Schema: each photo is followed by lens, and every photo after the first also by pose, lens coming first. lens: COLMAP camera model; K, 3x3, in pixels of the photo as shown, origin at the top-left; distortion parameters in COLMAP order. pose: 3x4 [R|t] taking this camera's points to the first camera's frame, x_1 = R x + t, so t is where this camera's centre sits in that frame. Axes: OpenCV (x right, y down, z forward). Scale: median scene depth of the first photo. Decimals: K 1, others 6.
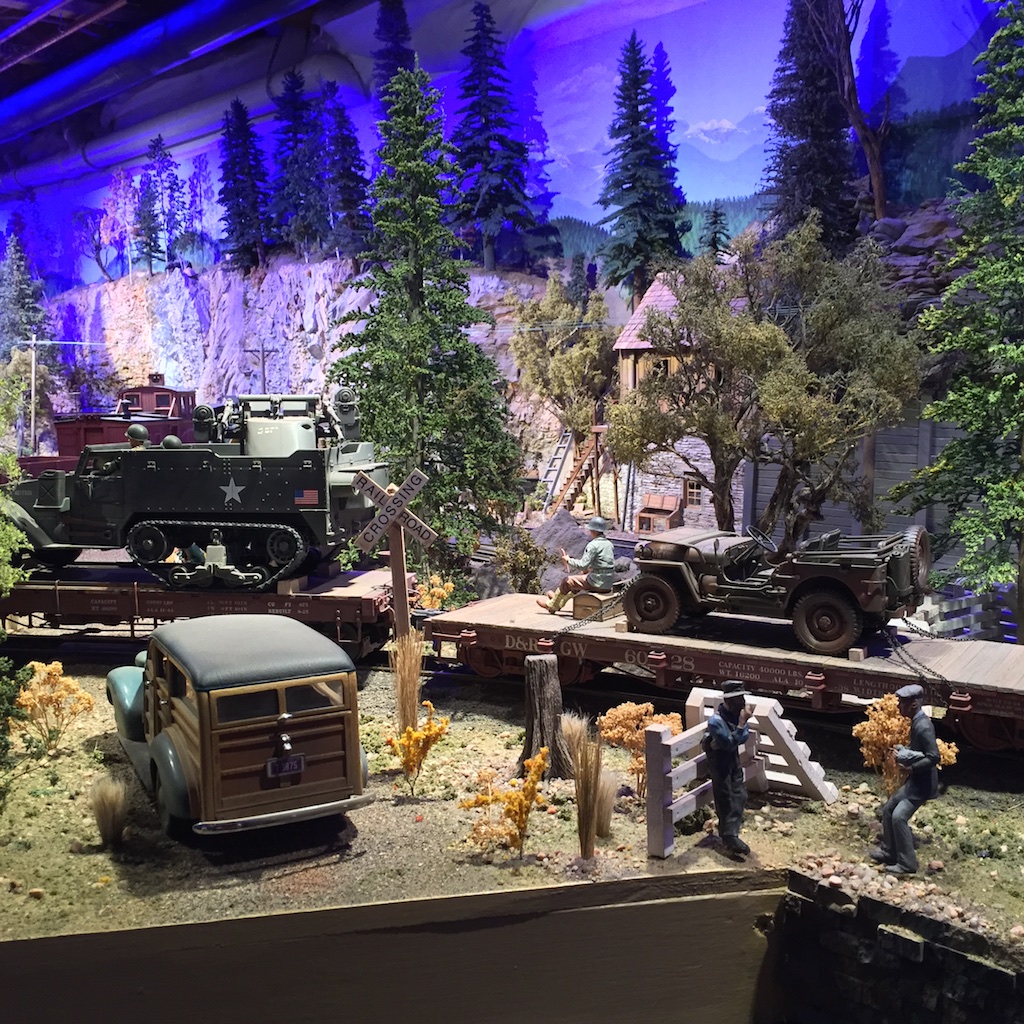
lens RADIAL K [[1175.1, 0, 519.5], [0, 1175.1, 514.5], [0, 0, 1]] dist [0.072069, -0.101372]
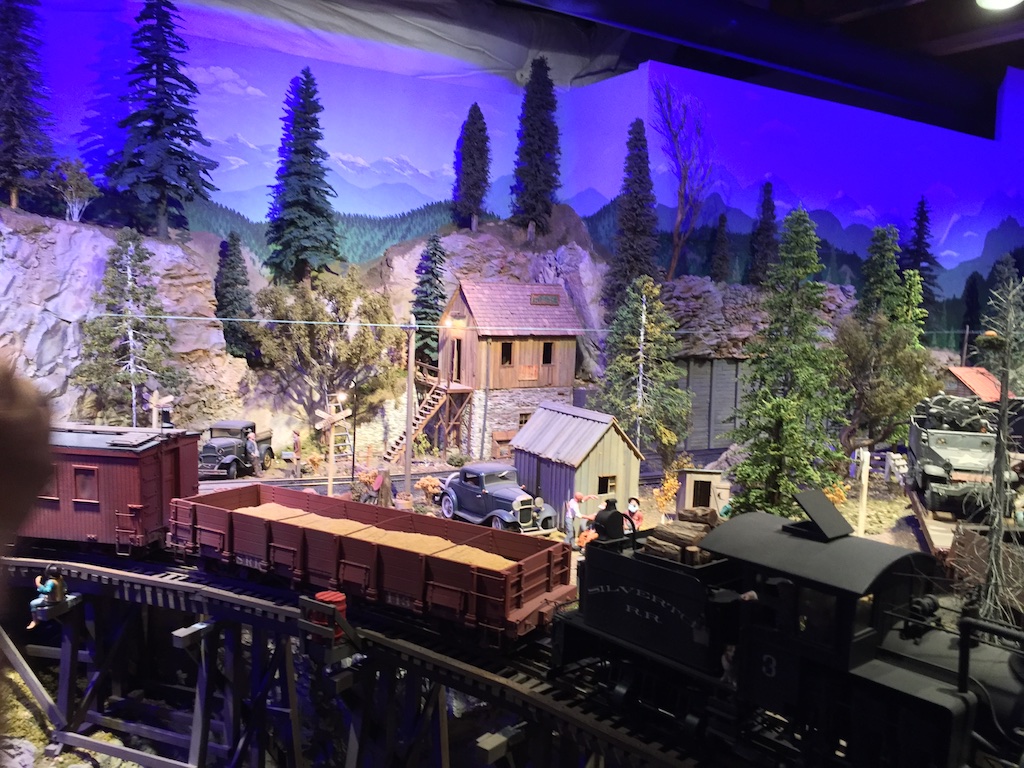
lens RADIAL K [[882.3, 0, 515.9], [0, 882.3, 383.5], [0, 0, 1]] dist [0.081027, -0.120964]
pose [[0.154896, -0.079629, 0.984716, -1.924615], [0.074722, 0.994836, 0.068693, -0.299000], [-0.985101, 0.062940, 0.160046, 1.552185]]
